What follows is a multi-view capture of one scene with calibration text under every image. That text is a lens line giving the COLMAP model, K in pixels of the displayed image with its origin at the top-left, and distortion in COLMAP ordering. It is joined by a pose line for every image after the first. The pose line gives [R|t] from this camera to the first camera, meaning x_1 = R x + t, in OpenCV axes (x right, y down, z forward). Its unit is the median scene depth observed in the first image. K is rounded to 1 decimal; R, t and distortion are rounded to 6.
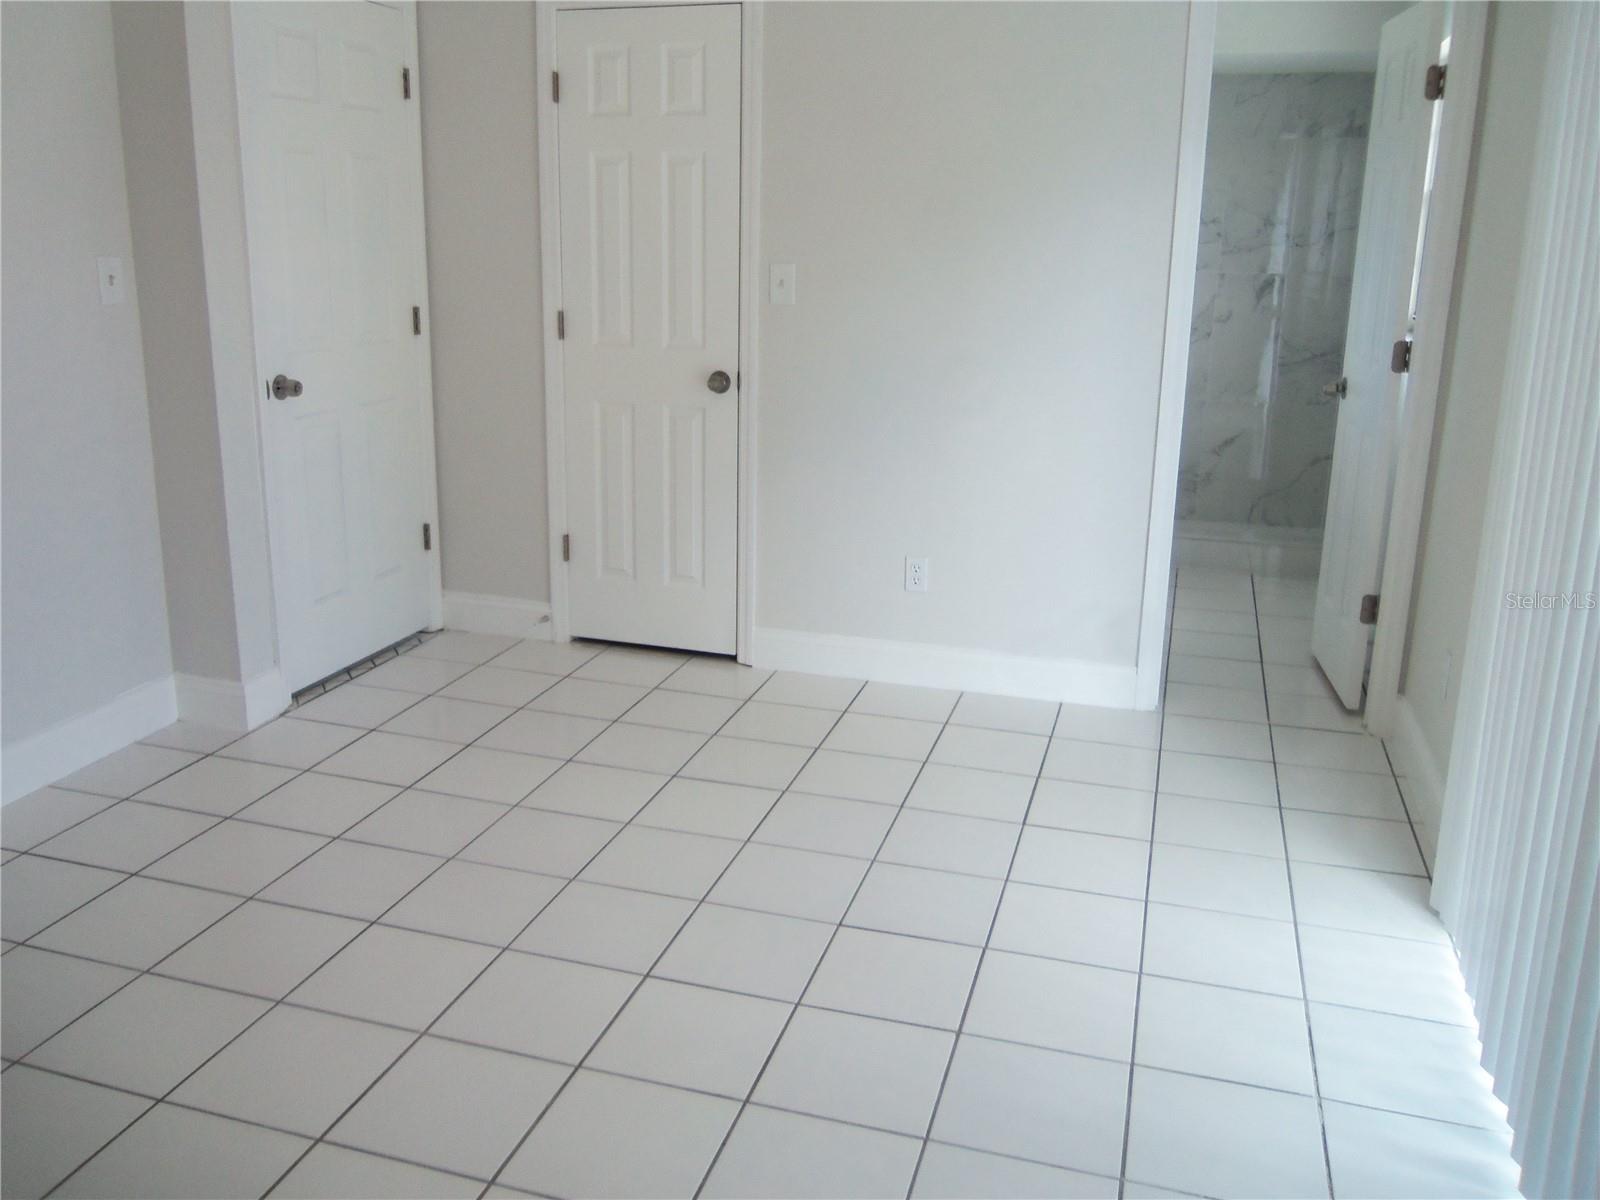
lens RADIAL K [[1348.0, 0, 794.7], [0, 1348.0, 590.3], [0, 0, 1]] dist [-0.028690, 0.045907]
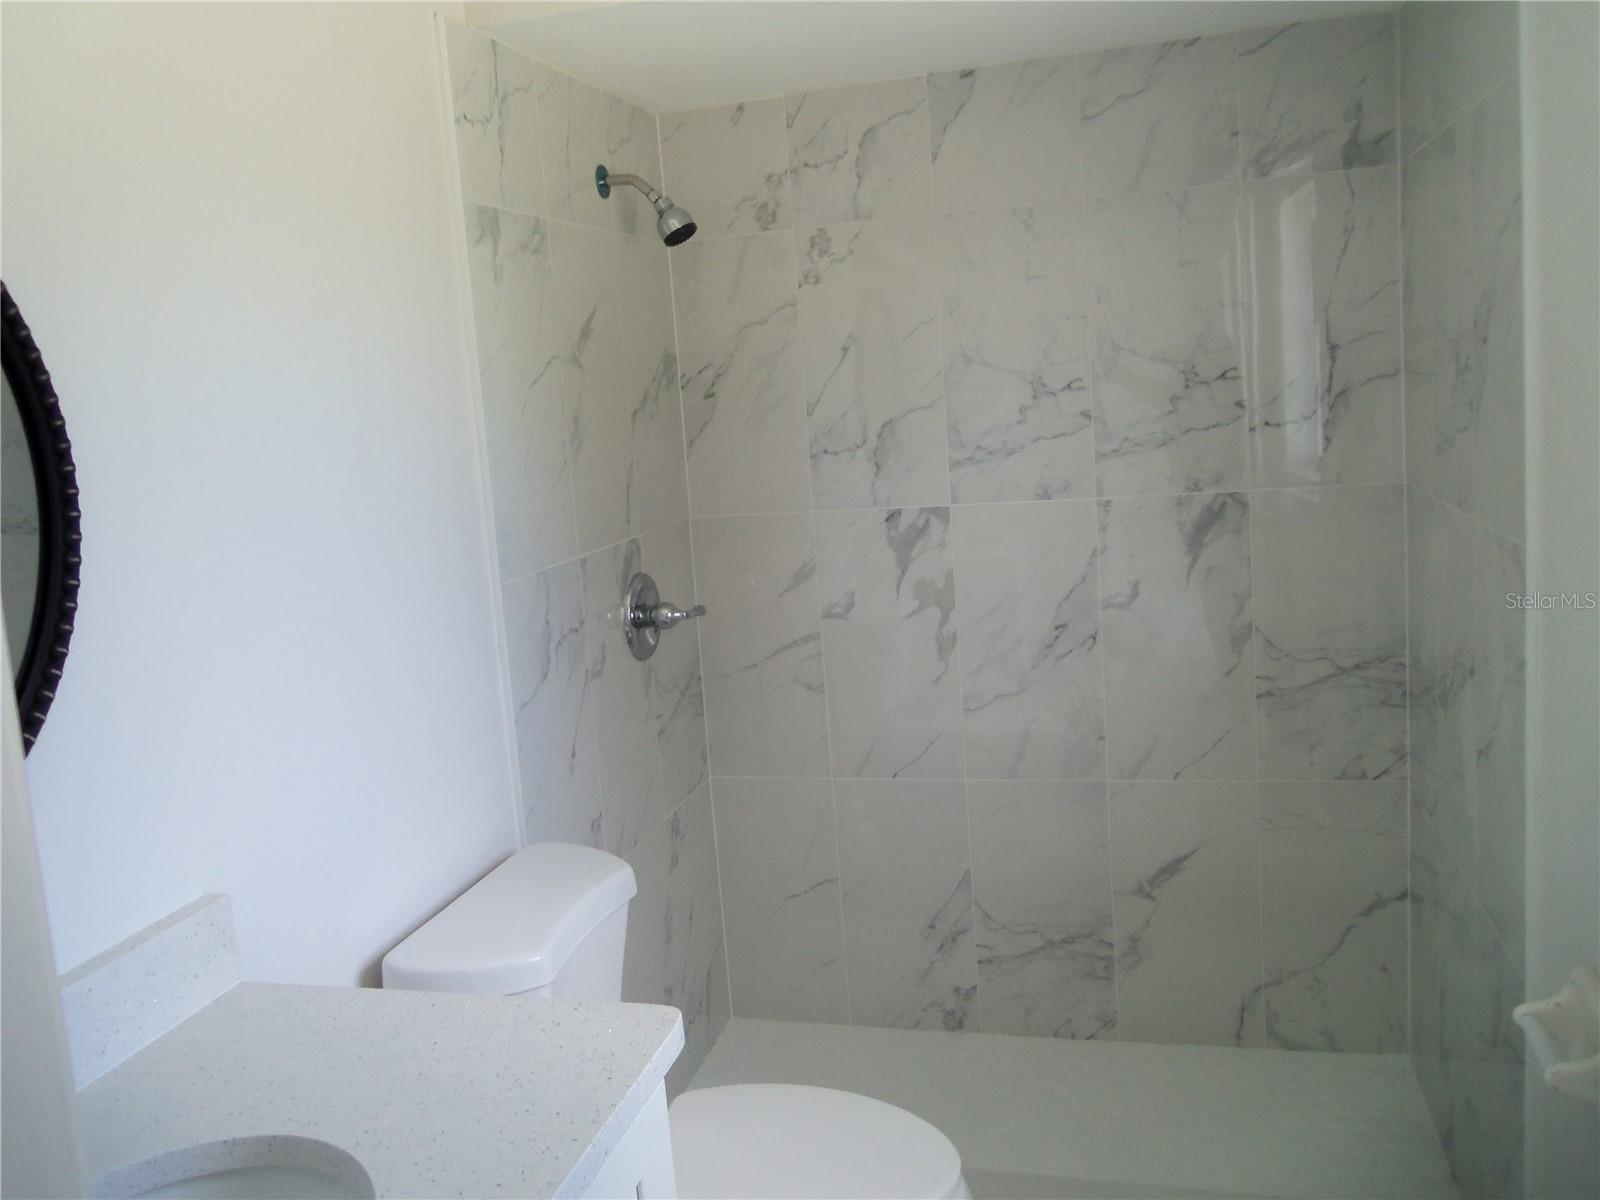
lens RADIAL K [[1348.0, 0, 804.5], [0, 1348.0, 594.2], [0, 0, 1]] dist [-0.028690, 0.045907]
pose [[0.994525, -0.103207, 0.016352, 0.201752], [0.104245, 0.990742, -0.086969, -0.170083], [-0.007225, 0.088197, 0.996077, 0.543729]]
